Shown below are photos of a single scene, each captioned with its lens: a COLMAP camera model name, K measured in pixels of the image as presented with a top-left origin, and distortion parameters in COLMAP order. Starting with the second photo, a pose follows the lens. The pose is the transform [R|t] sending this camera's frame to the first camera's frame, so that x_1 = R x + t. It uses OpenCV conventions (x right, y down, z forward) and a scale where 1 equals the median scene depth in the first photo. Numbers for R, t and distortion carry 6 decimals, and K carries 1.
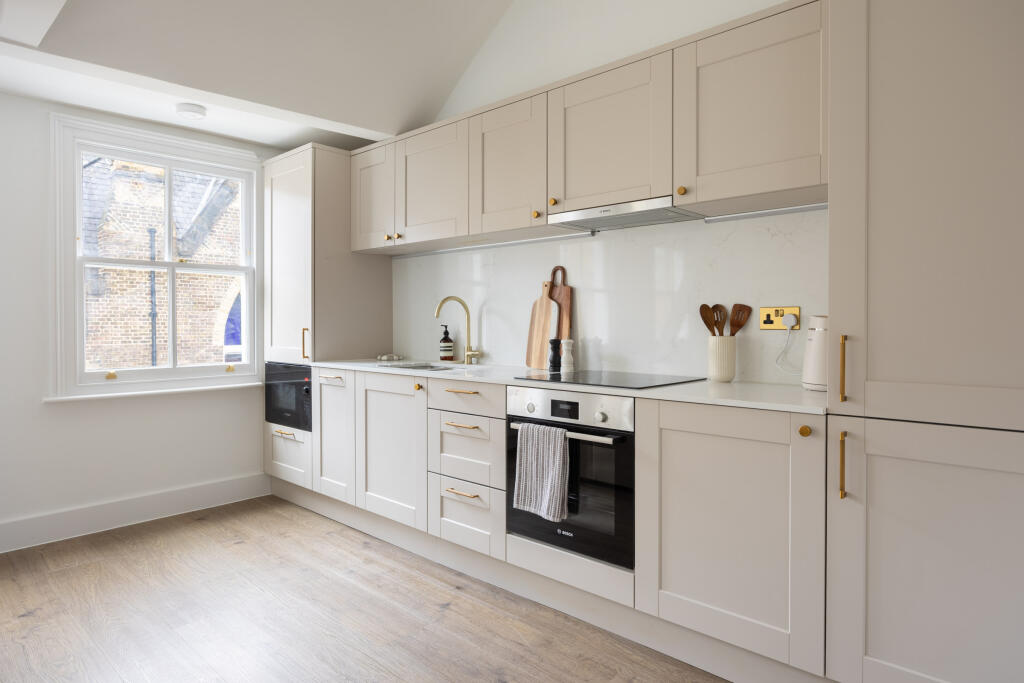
lens RADIAL K [[625.7, 0, 513.0], [0, 625.7, 330.4], [0, 0, 1]] dist [-0.004642, 0.000625]
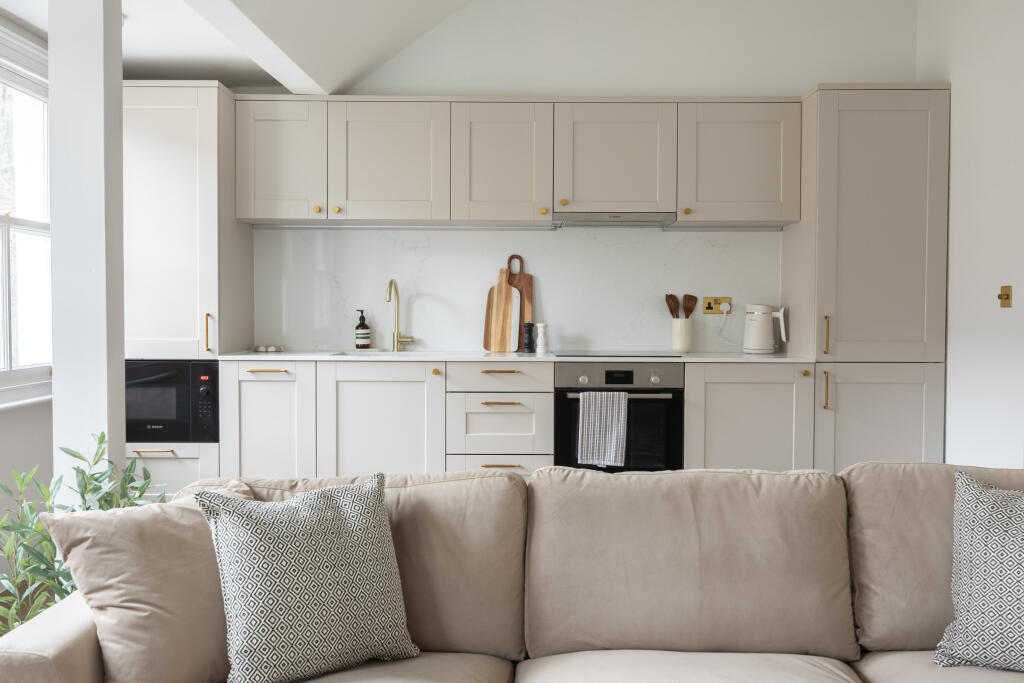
lens RADIAL K [[952.8, 0, 513.0], [0, 952.8, 344.2], [0, 0, 1]] dist [-0.002952, 0.000000]
pose [[0.724618, -0.023500, 0.688750, -1.076462], [0.004540, 0.999560, 0.029328, 0.002147], [-0.689136, -0.018125, 0.724405, -0.181334]]
